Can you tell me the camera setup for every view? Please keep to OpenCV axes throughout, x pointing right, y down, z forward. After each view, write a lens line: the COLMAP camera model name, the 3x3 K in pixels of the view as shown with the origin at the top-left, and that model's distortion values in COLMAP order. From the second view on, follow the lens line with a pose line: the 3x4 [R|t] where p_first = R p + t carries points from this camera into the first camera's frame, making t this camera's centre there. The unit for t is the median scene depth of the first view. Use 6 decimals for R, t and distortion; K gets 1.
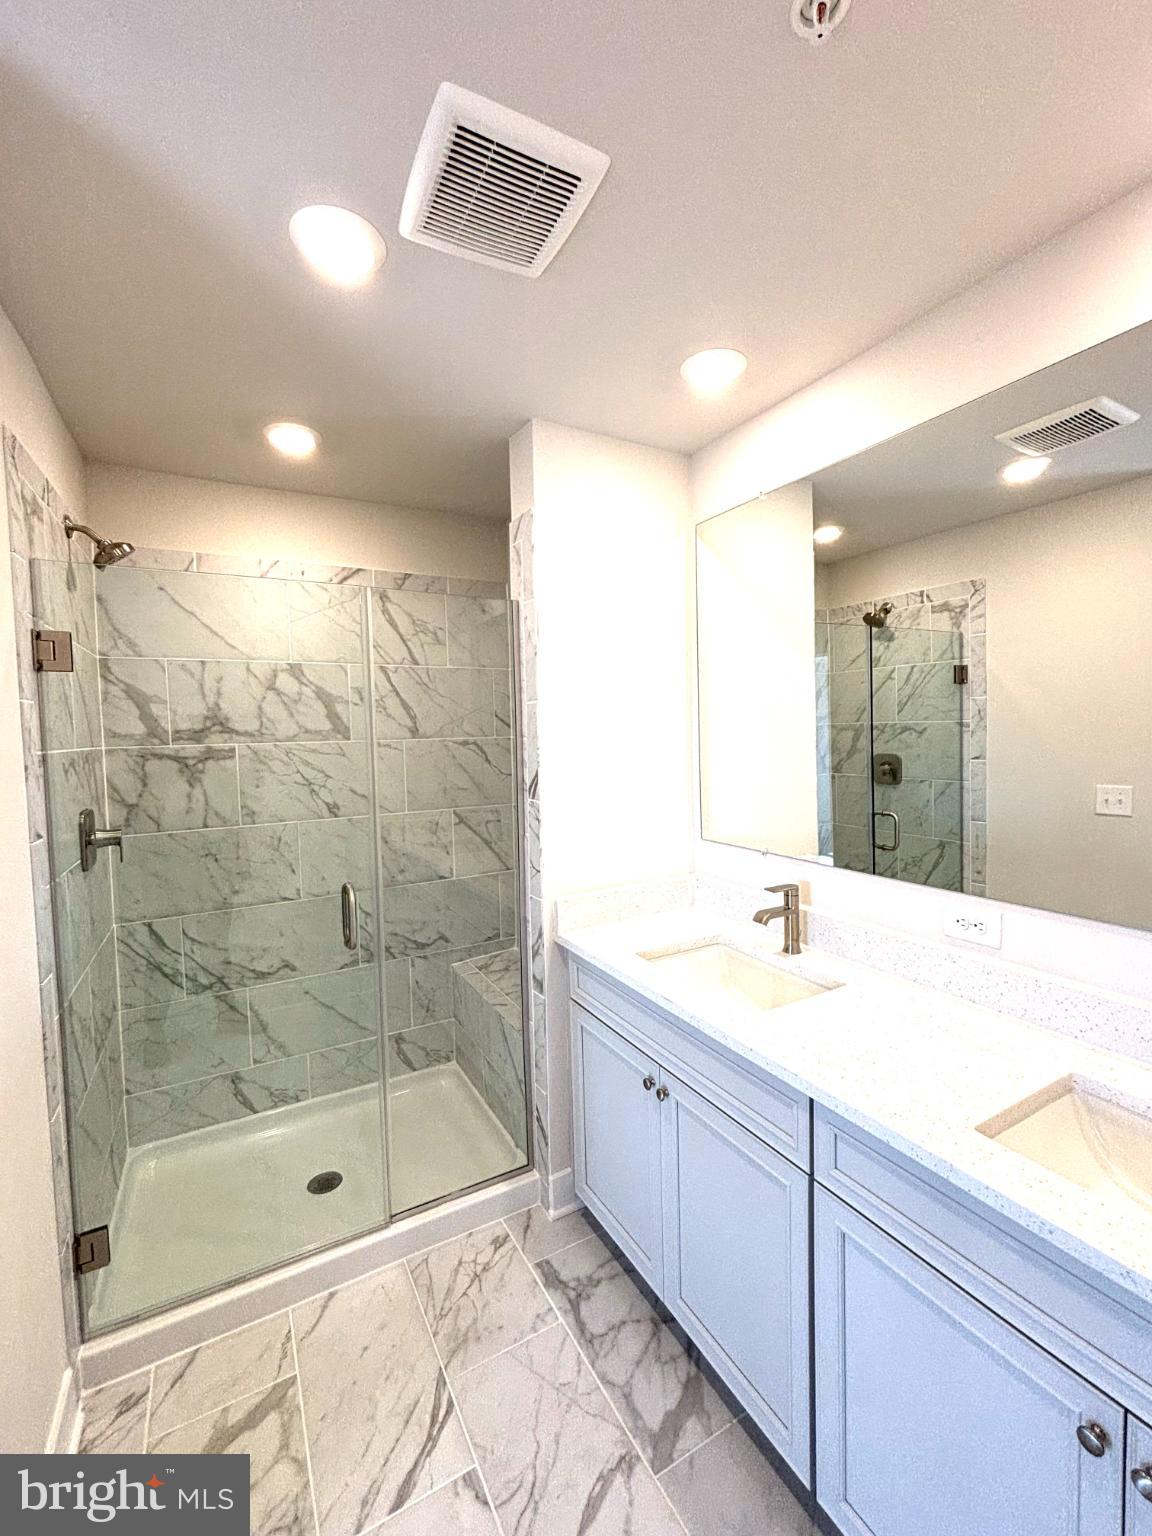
lens RADIAL K [[644.0, 0, 576.0], [0, 644.0, 768.0], [0, 0, 1]] dist [-0.003503, 0.000327]
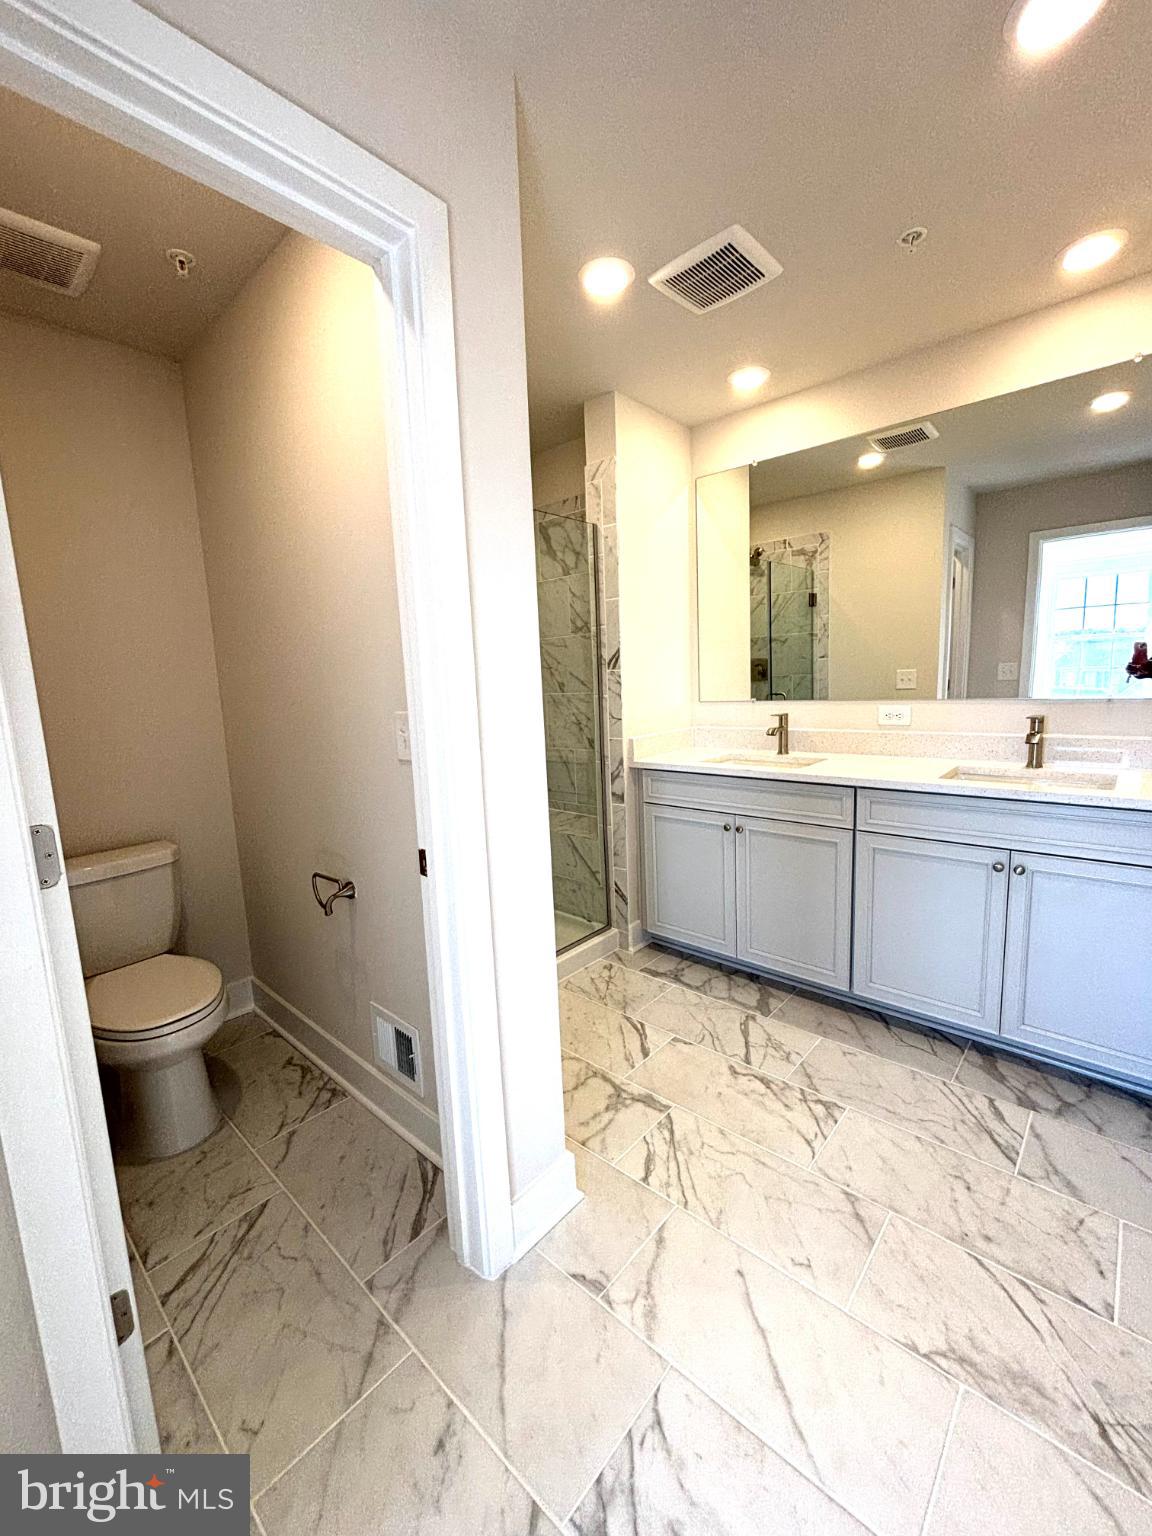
lens RADIAL K [[630.2, 0, 576.0], [0, 630.2, 768.0], [0, 0, 1]] dist [0.009289, -0.000138]
pose [[0.944285, -0.062314, 0.323177, -0.606157], [0.037121, 0.995812, 0.083546, 0.146095], [-0.327030, -0.066895, 0.942643, -0.307940]]
